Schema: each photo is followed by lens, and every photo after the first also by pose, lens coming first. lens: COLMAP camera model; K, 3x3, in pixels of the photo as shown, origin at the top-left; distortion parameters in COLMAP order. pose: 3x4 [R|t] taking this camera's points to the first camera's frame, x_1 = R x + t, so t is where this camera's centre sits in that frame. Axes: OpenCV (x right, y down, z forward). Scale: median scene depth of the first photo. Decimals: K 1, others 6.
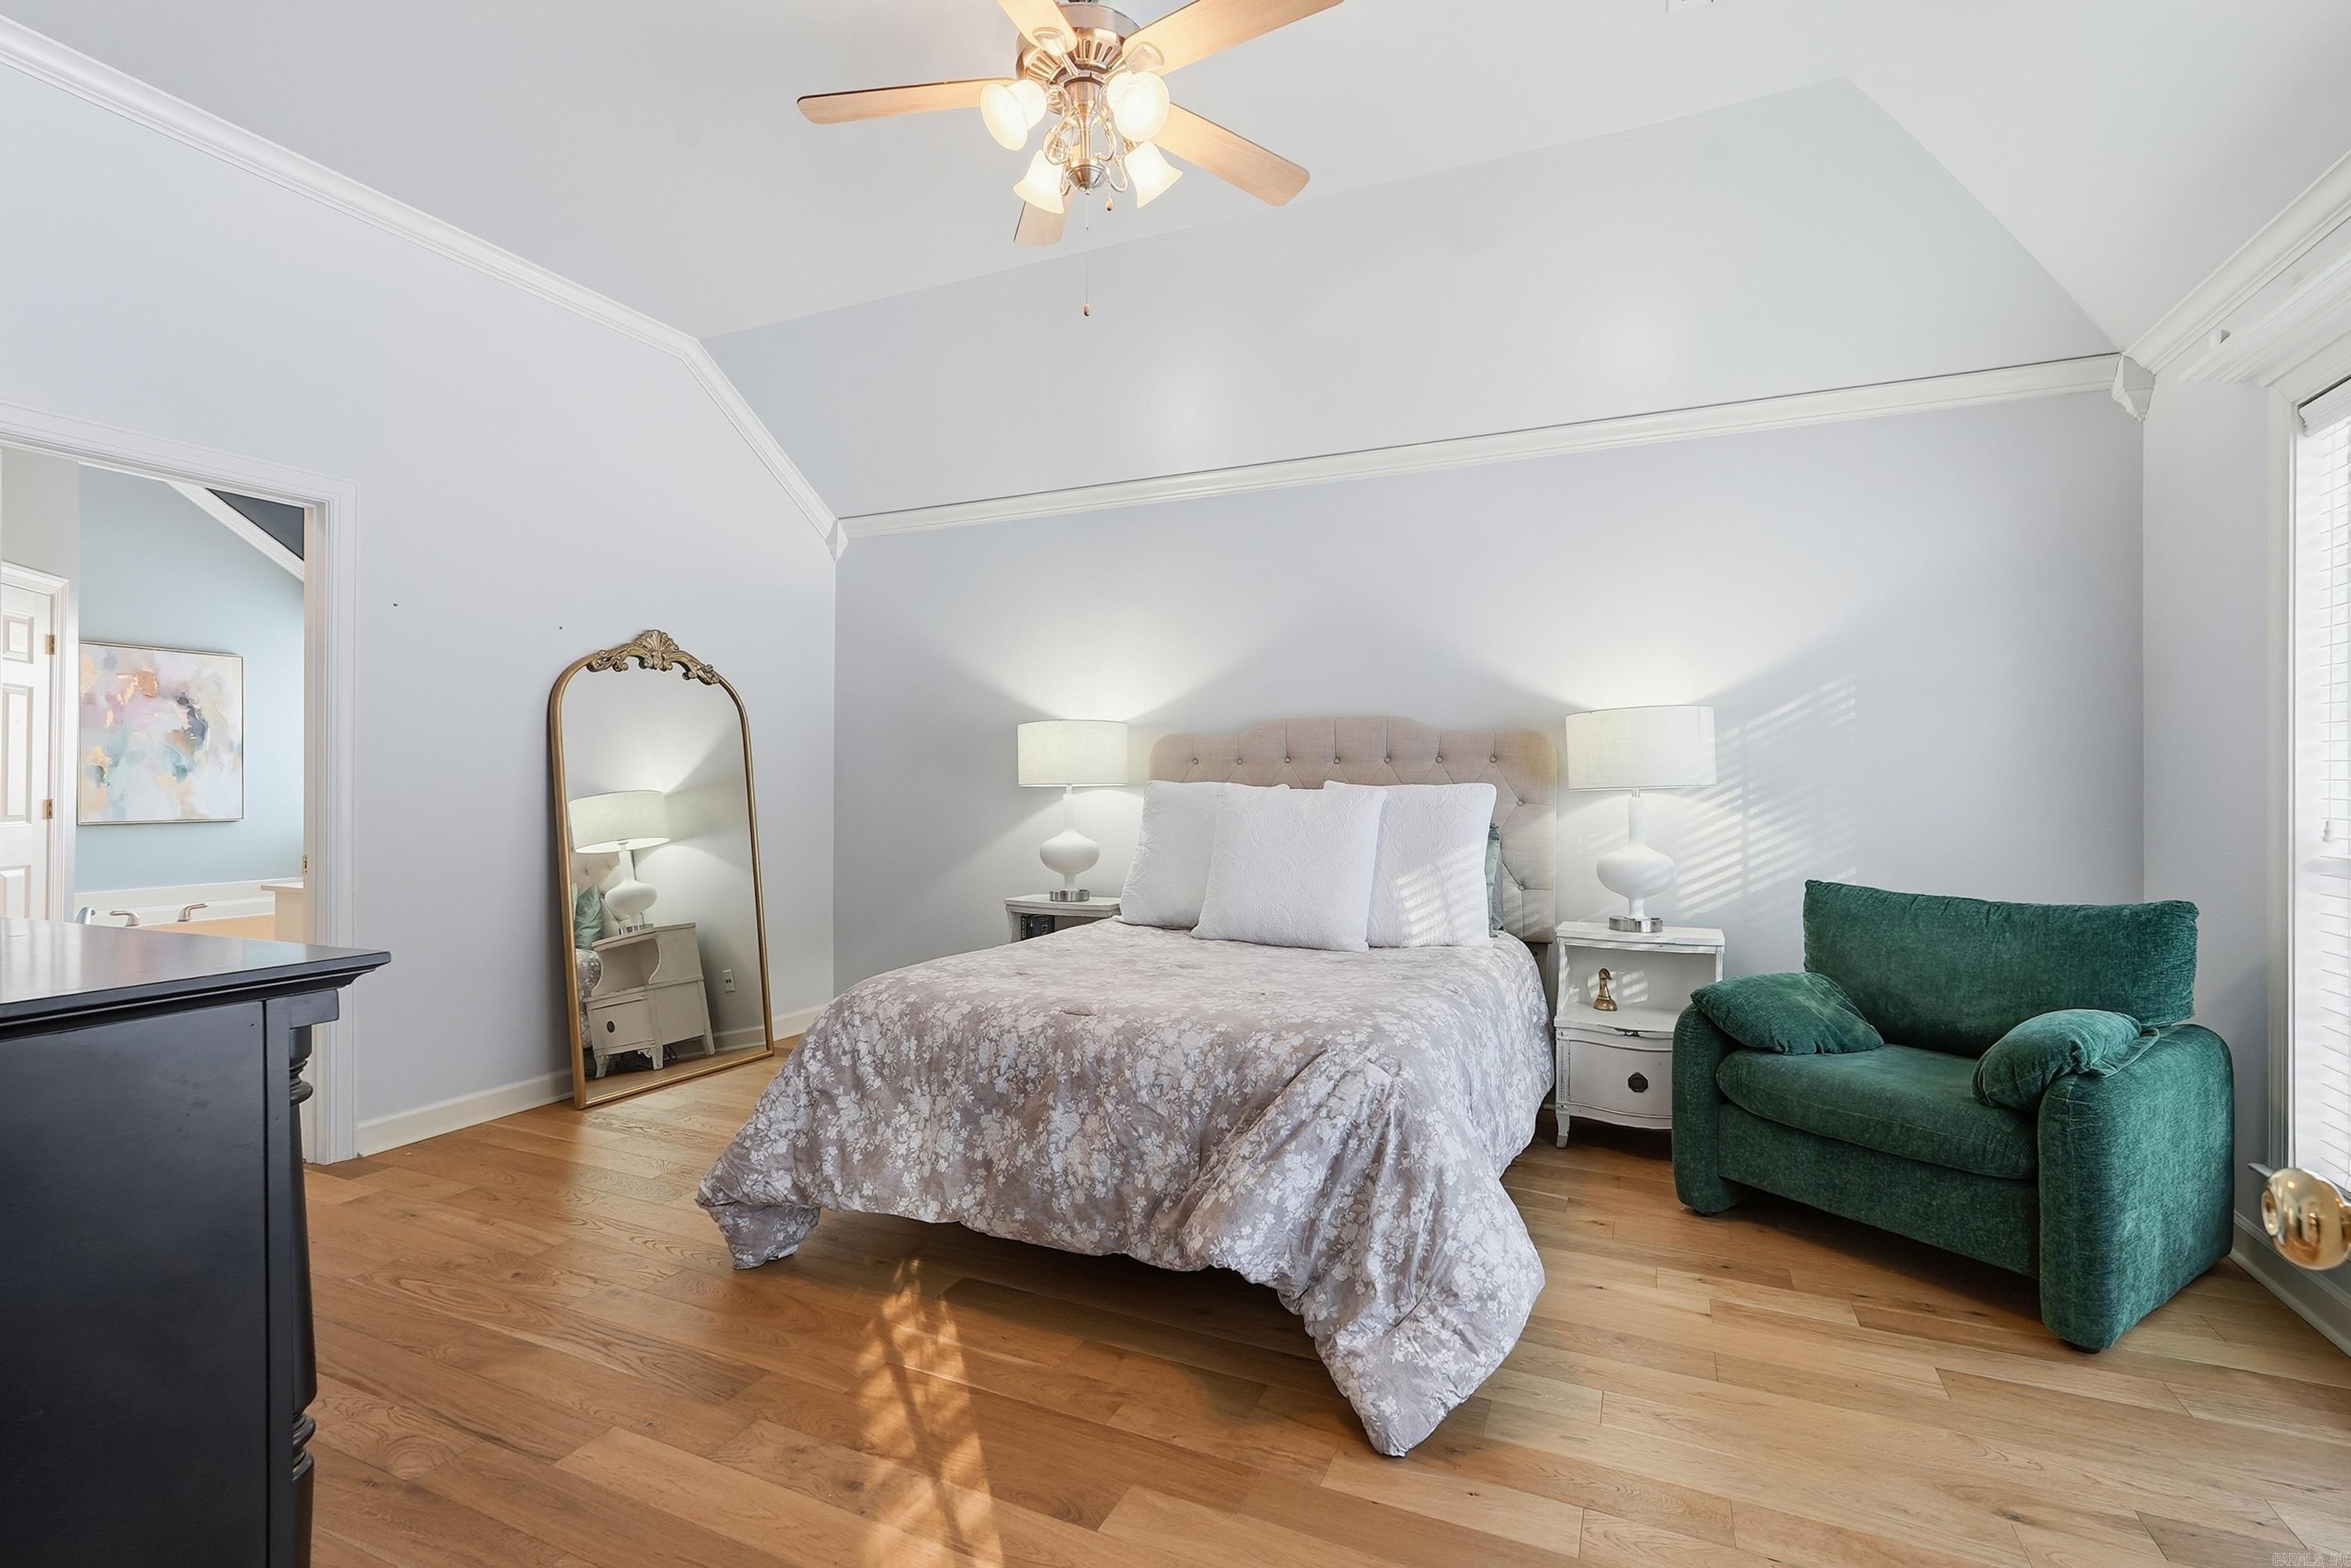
lens RADIAL K [[1048.9, 0, 1167.6], [0, 1048.9, 782.3], [0, 0, 1]] dist [-0.001870, -0.000036]
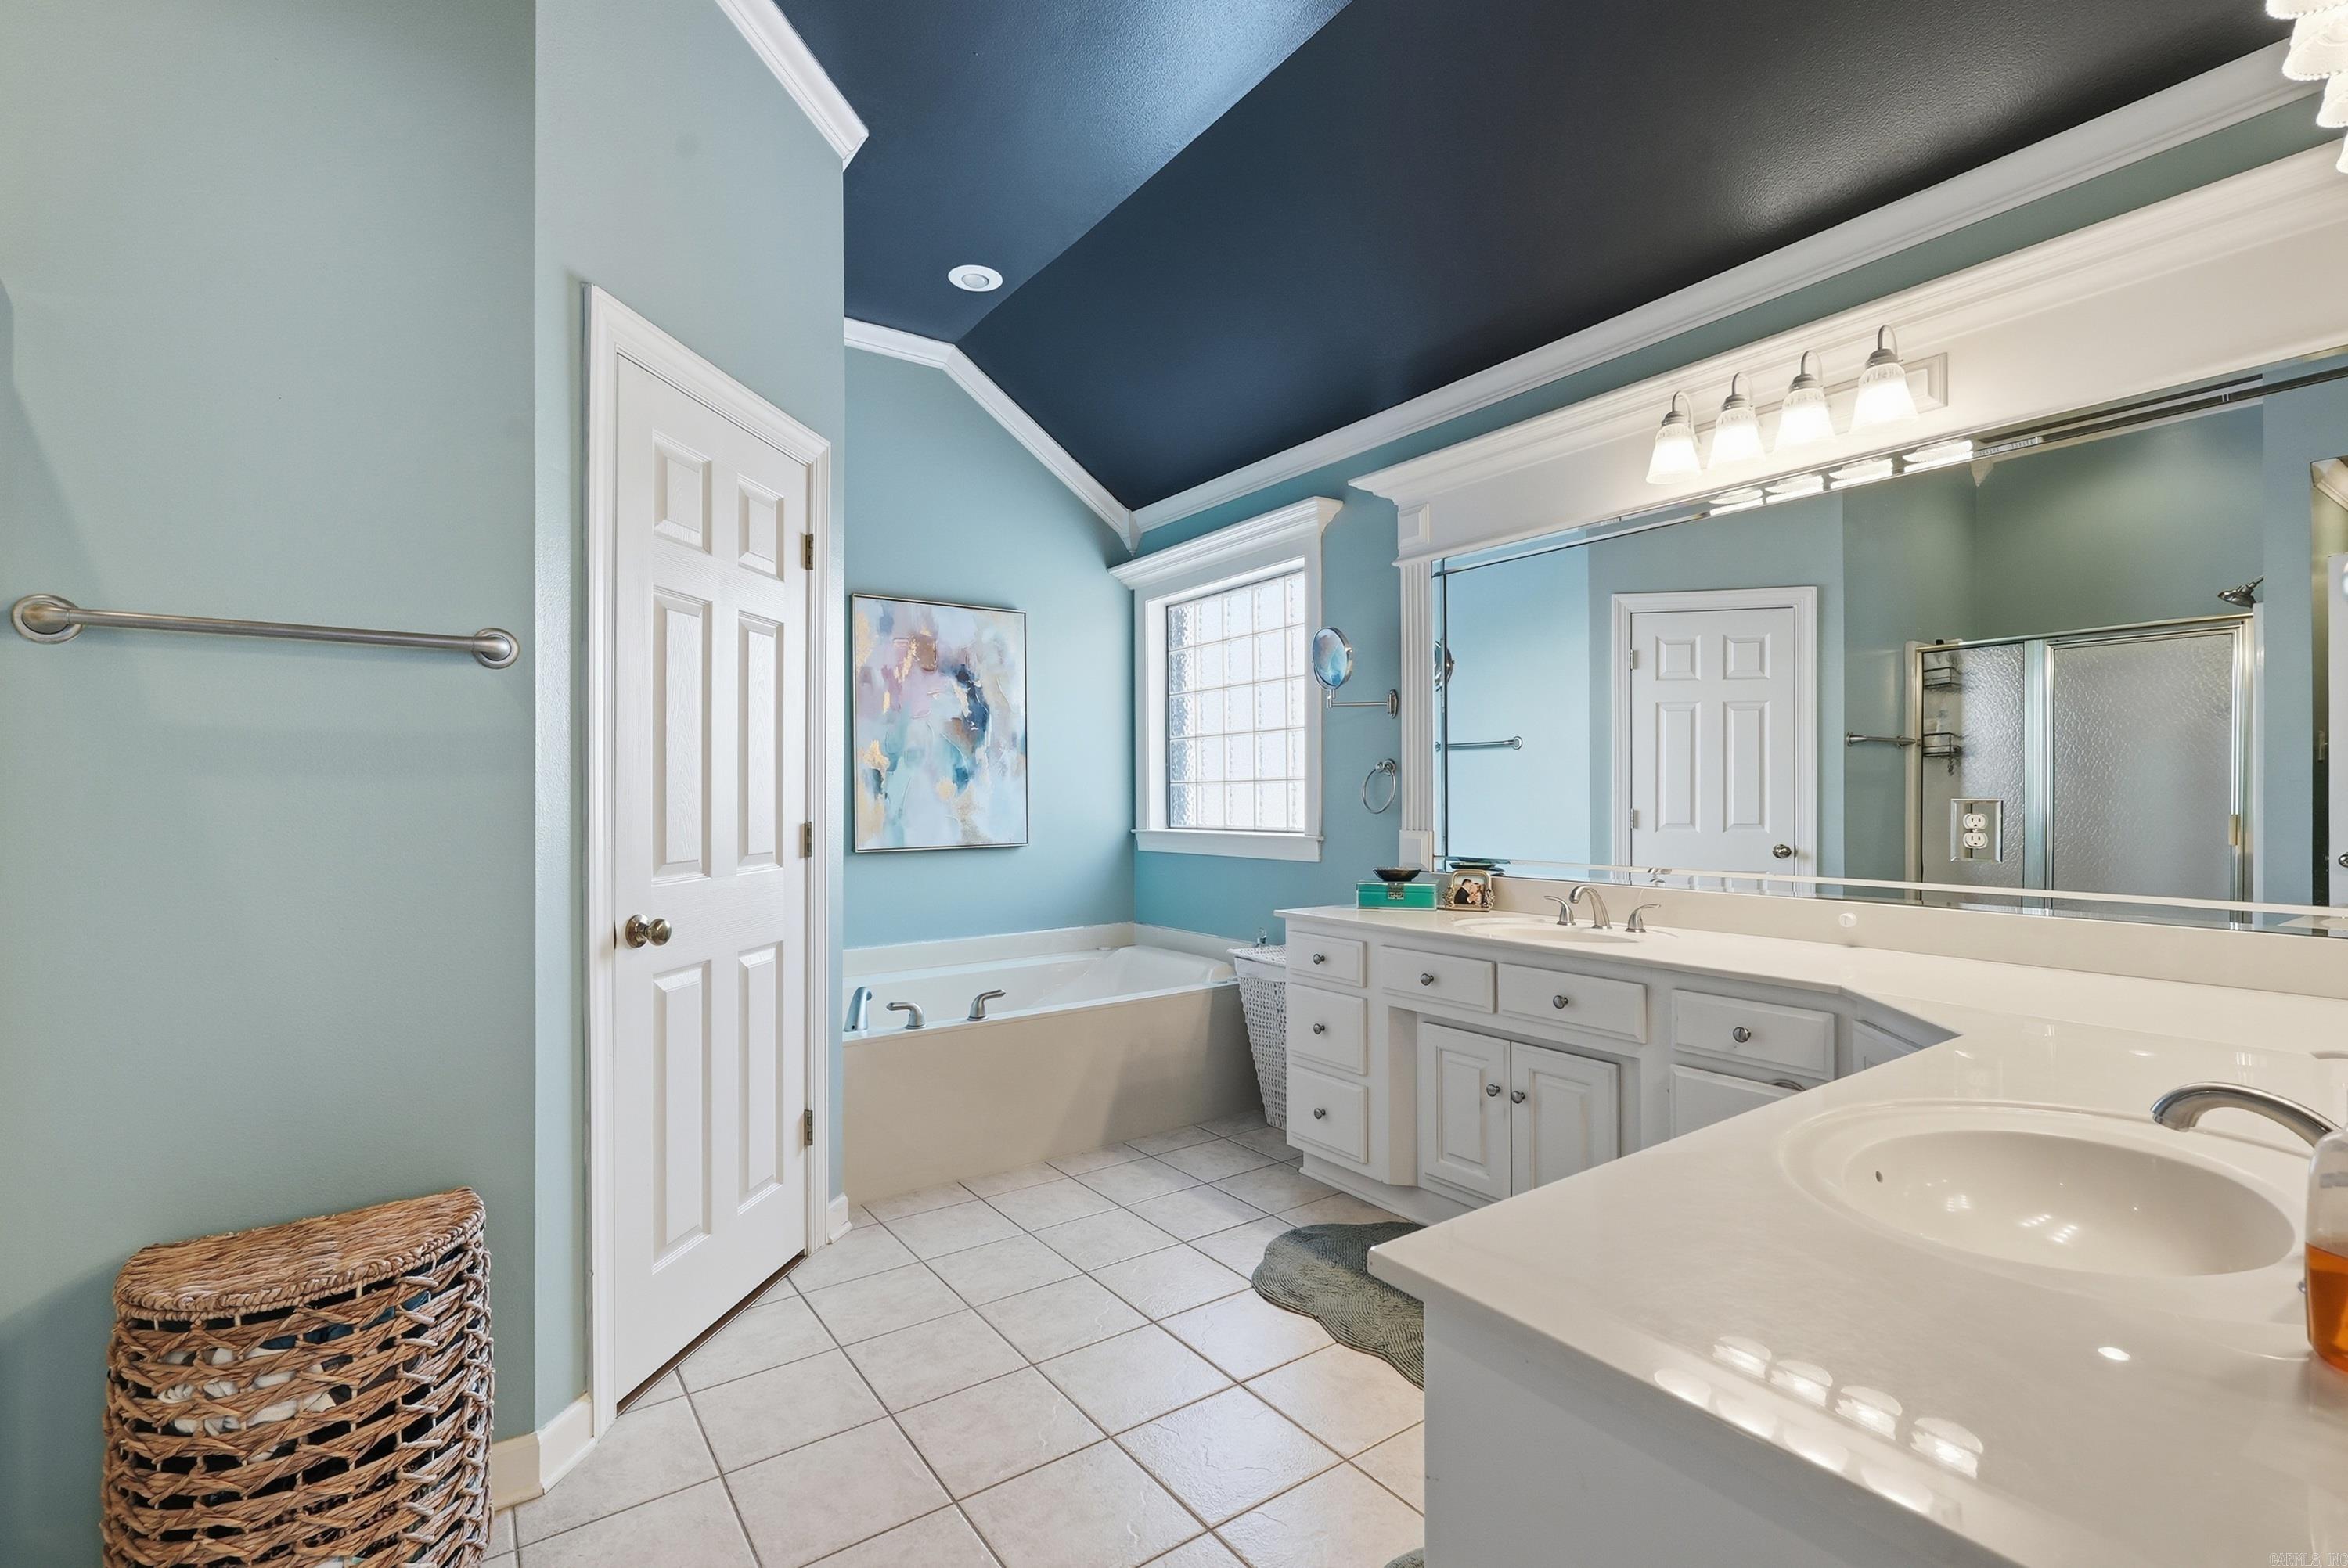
lens RADIAL K [[1047.4, 0, 1173.9], [0, 1047.4, 792.2], [0, 0, 1]] dist [-0.001870, -0.000036]
pose [[0.864355, -0.005617, -0.502851, -0.473943], [0.007141, 0.999974, 0.001104, 0.000280], [0.502832, -0.004545, 0.864372, 0.472265]]
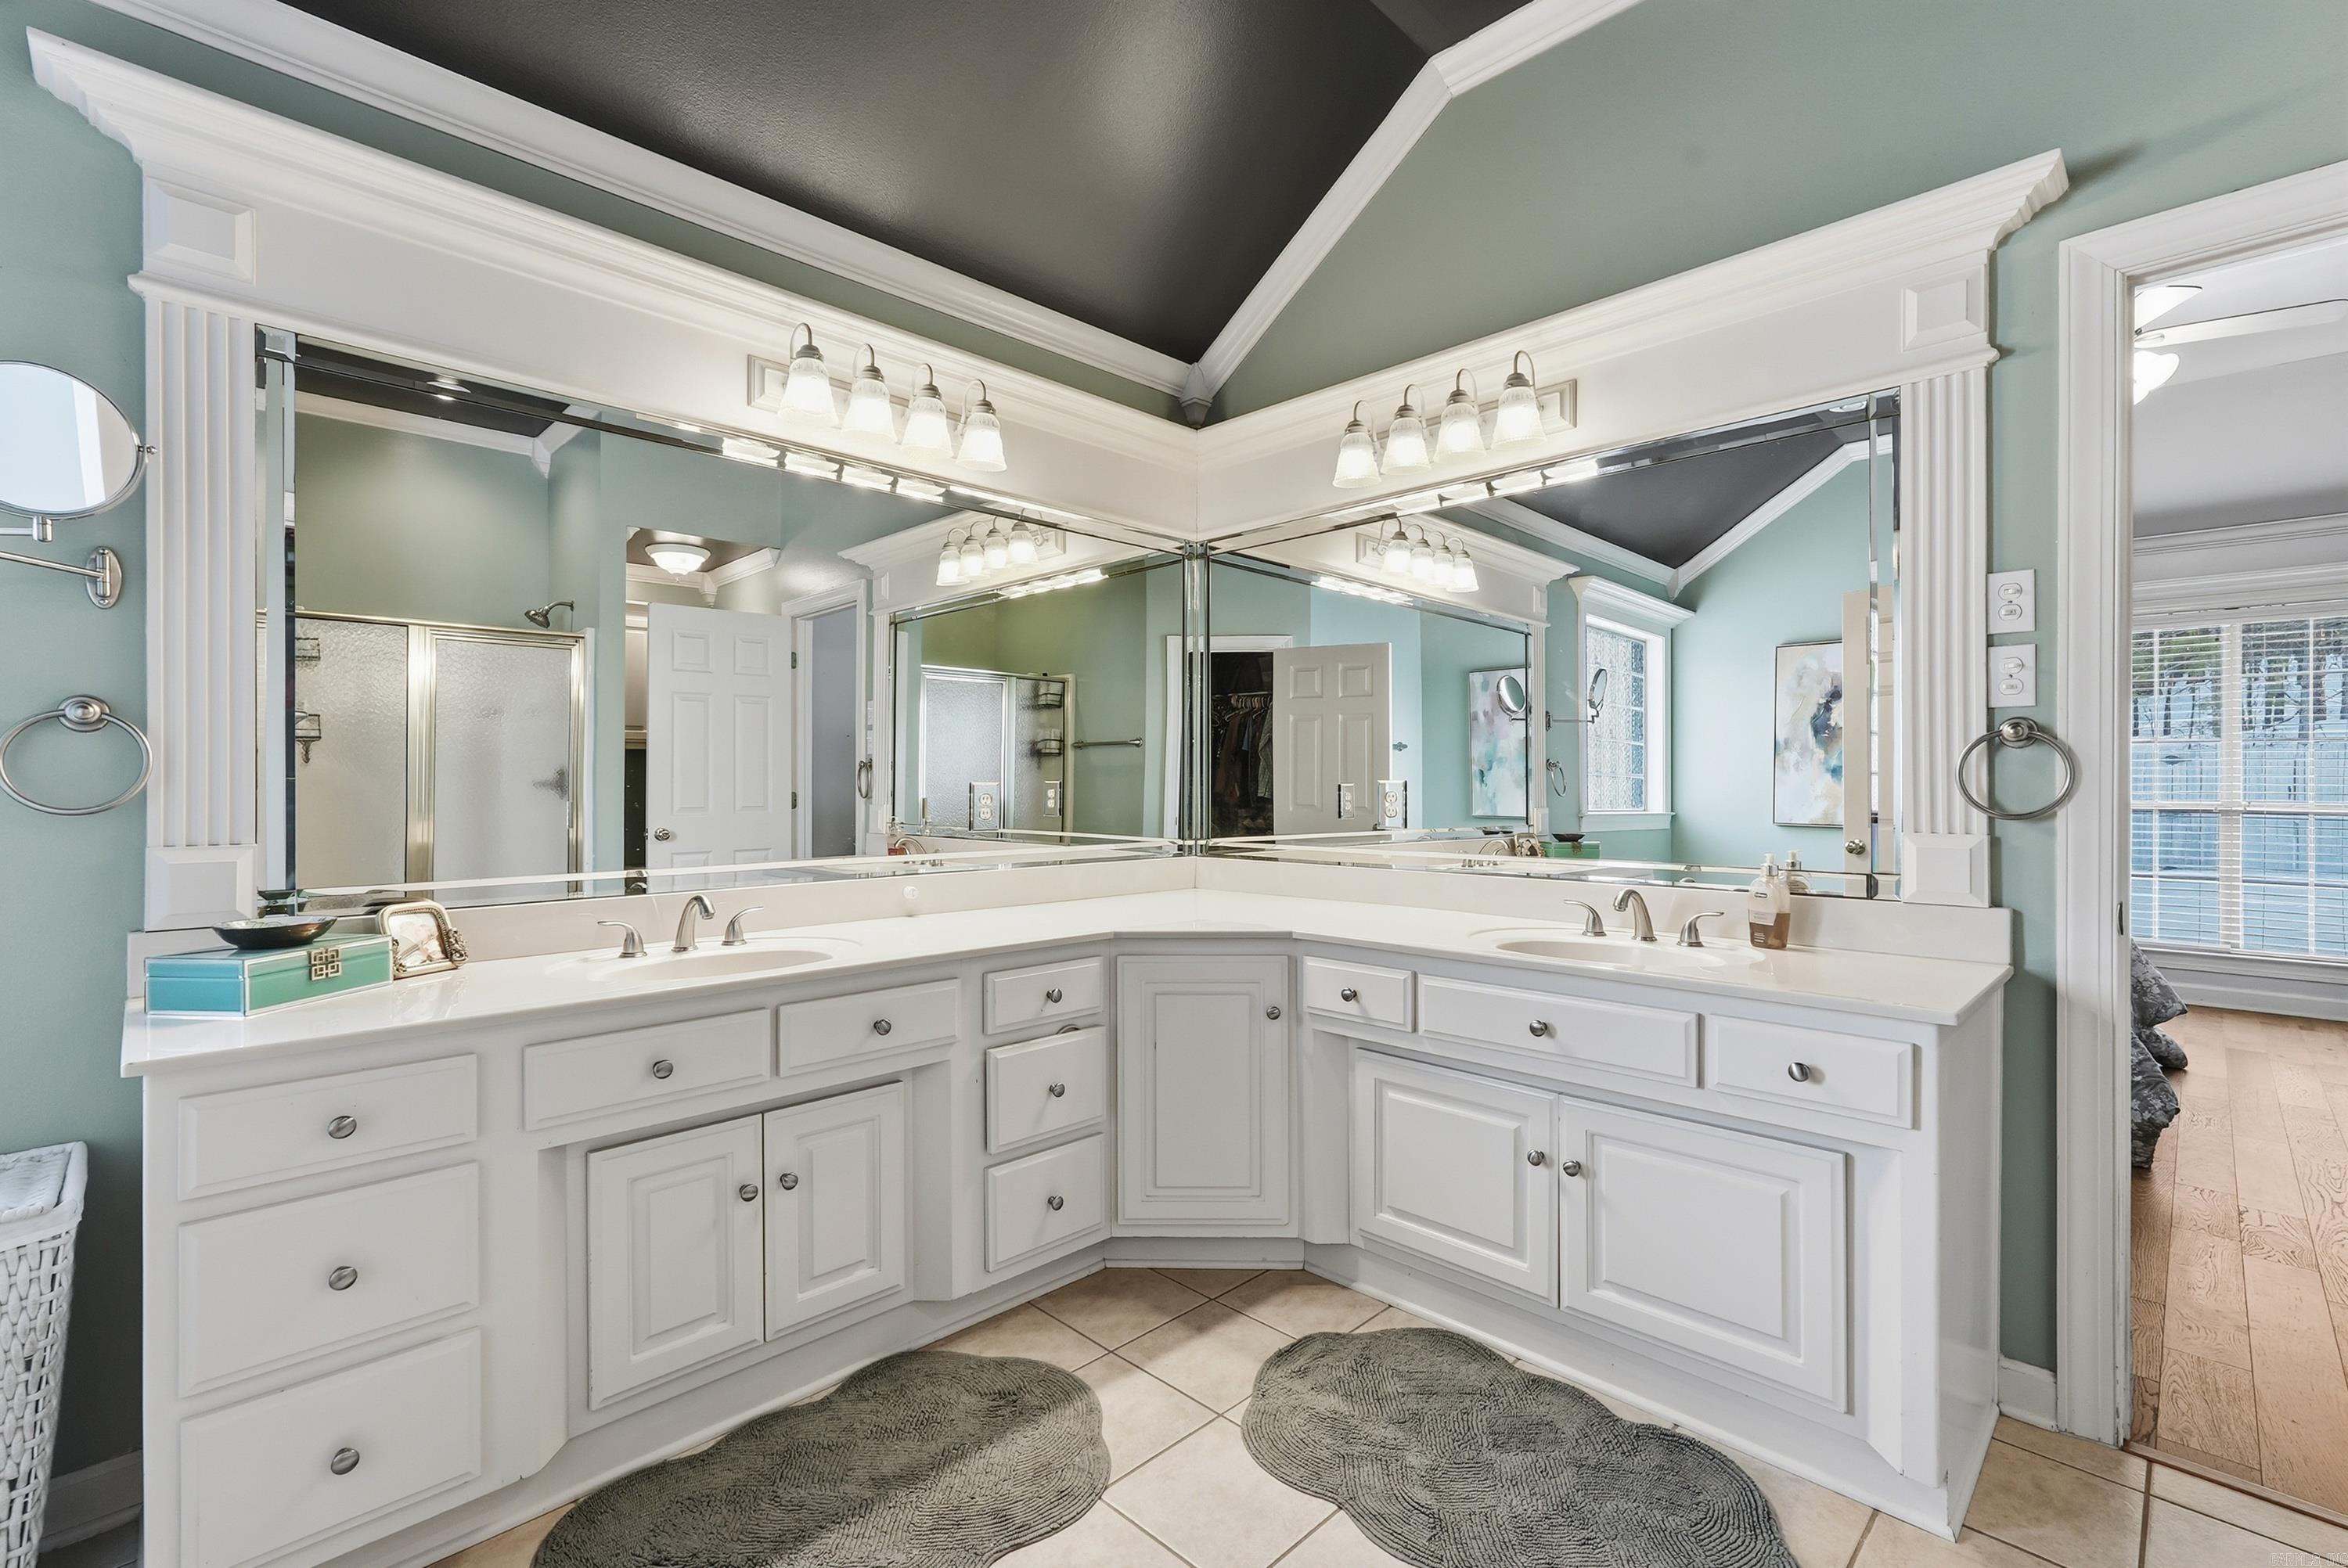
lens RADIAL K [[1047.4, 0, 1168.6], [0, 1047.4, 781.6], [0, 0, 1]] dist [-0.001870, -0.000036]
pose [[0.352607, -0.001565, 0.935770, -0.869945], [-0.001070, 0.999997, 0.002076, 0.004132], [-0.935771, -0.001733, 0.352605, 0.718621]]
